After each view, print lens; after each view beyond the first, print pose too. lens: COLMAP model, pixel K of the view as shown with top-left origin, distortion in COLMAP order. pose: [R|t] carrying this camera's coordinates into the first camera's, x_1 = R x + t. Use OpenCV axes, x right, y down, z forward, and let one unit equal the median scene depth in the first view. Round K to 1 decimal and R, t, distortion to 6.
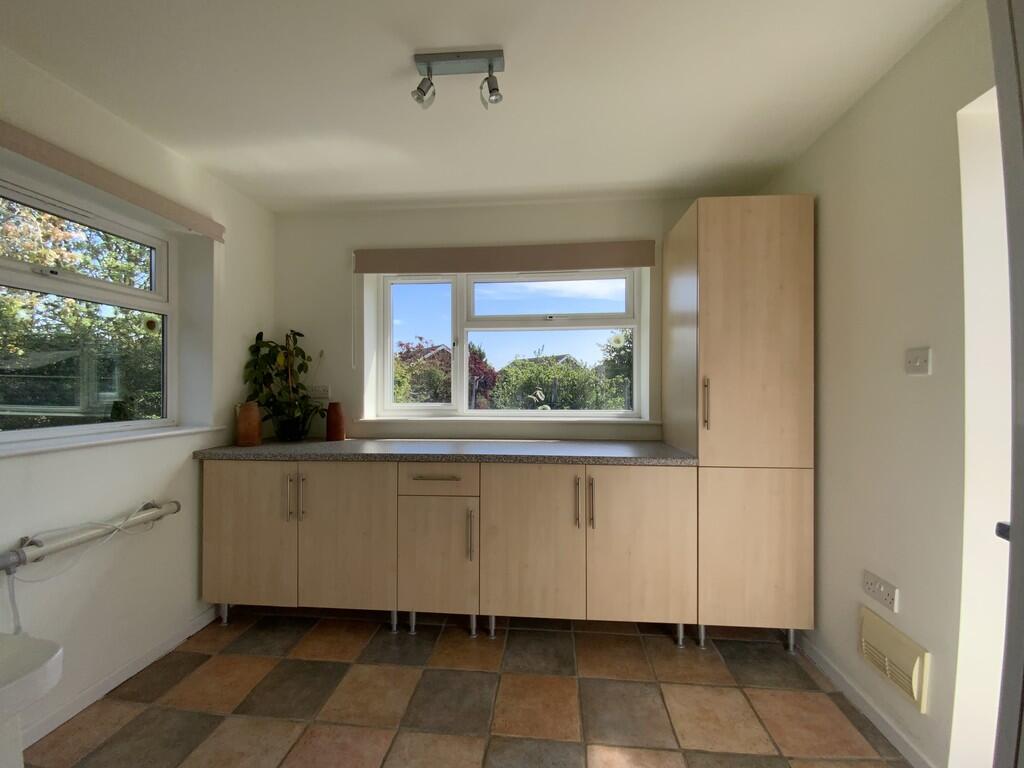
lens RADIAL K [[413.5, 0, 511.9], [0, 413.5, 385.1], [0, 0, 1]] dist [0.002710, -0.010285]
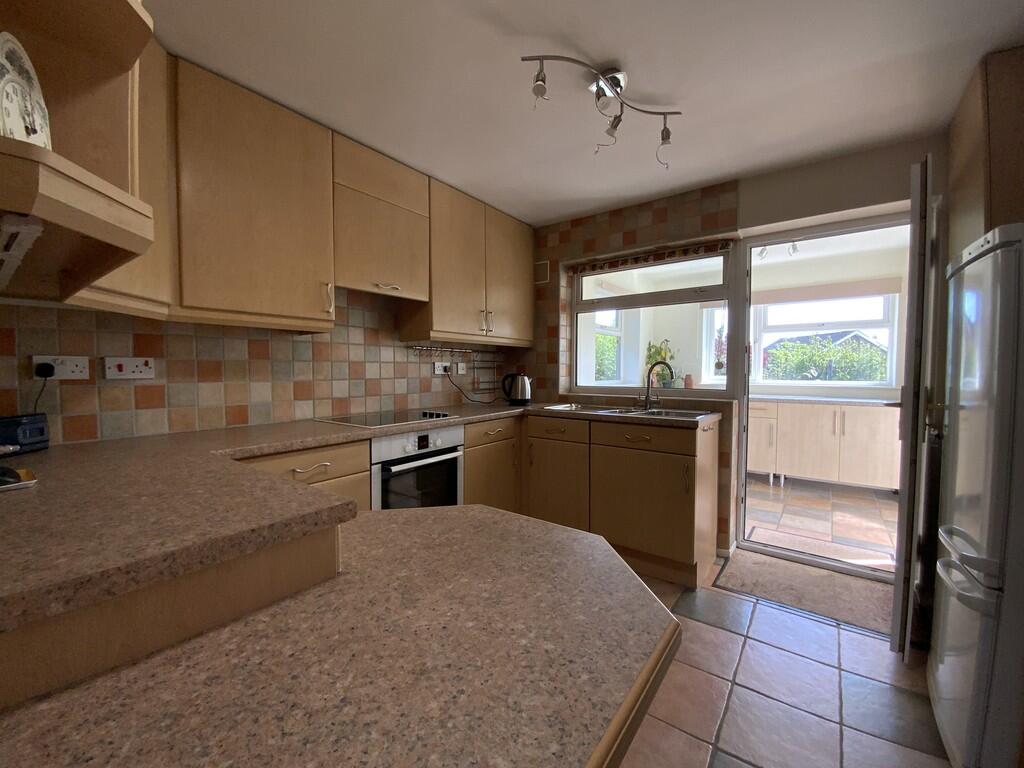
lens RADIAL K [[413.5, 0, 493.3], [0, 413.5, 379.5], [0, 0, 1]] dist [0.002710, -0.010285]
pose [[0.830527, 0.021350, -0.556570, -0.088504], [-0.003359, 0.999439, 0.033326, 0.002476], [0.556969, -0.025809, 0.830132, -1.247972]]
